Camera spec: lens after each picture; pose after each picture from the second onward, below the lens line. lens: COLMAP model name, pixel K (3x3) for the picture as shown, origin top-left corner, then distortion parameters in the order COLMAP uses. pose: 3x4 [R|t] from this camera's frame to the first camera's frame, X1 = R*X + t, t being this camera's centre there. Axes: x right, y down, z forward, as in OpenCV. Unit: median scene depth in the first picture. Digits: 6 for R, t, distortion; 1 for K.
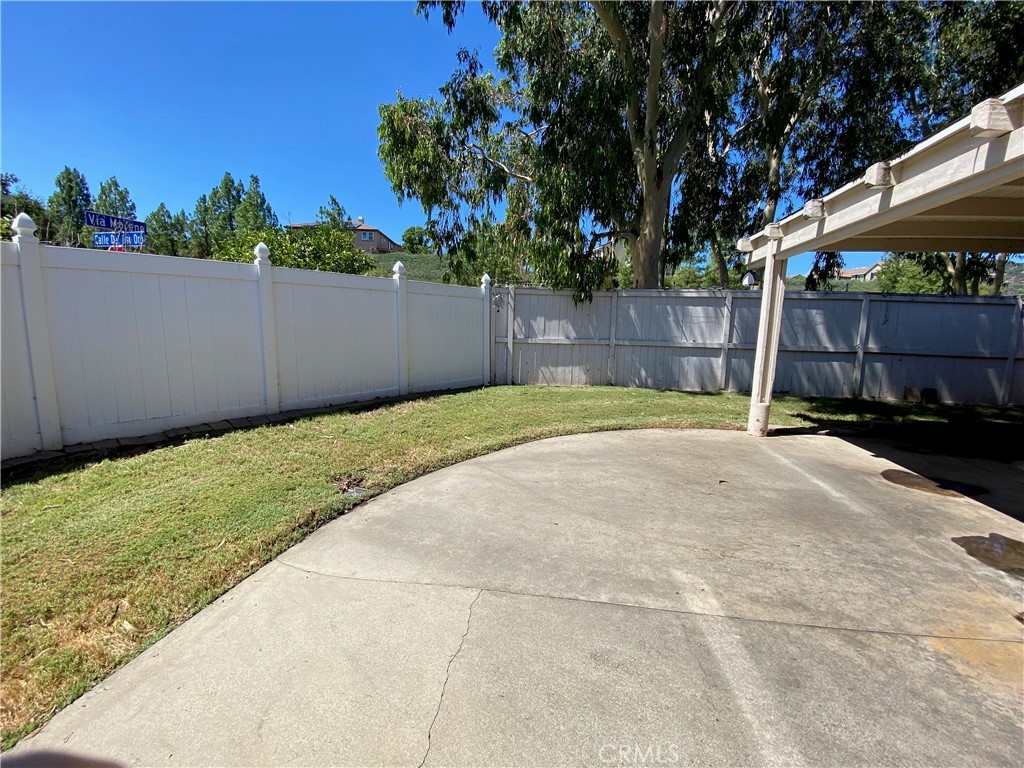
lens RADIAL K [[411.9, 0, 510.9], [0, 411.9, 382.7], [0, 0, 1]] dist [0.026382, -0.024642]
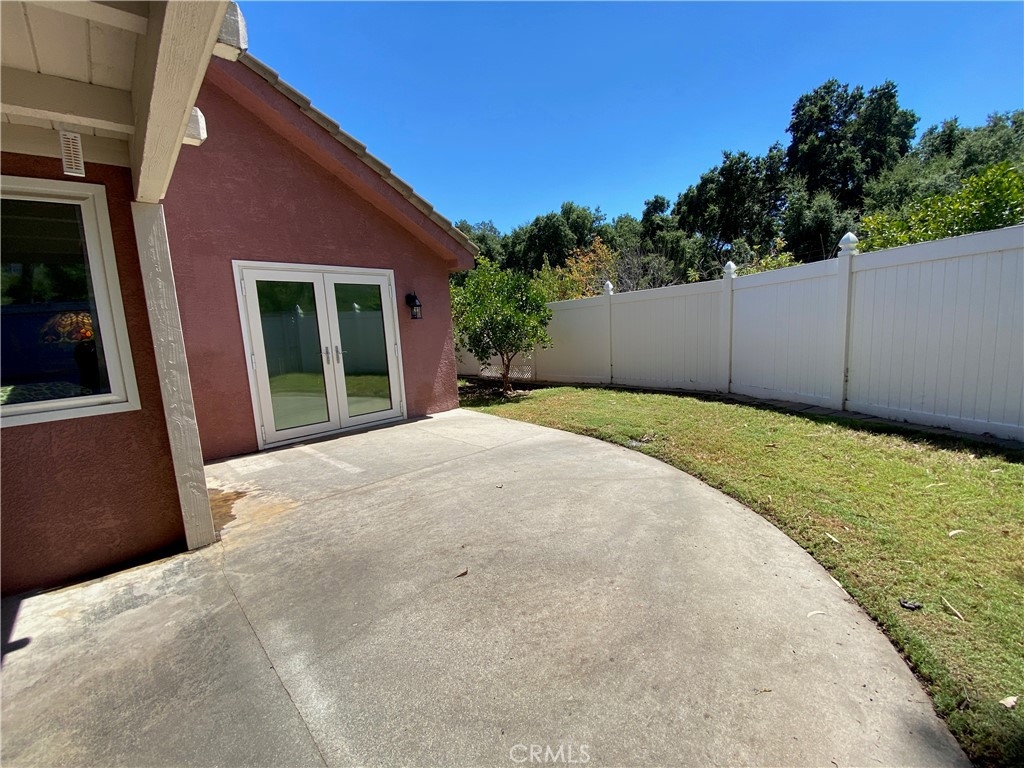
lens RADIAL K [[411.9, 0, 510.9], [0, 411.9, 382.7], [0, 0, 1]] dist [0.026382, -0.024642]
pose [[-0.588122, 0.114763, -0.800588, 1.004554], [-0.077153, 0.977406, 0.196788, -0.184638], [0.805083, 0.177503, -0.565980, 1.449915]]
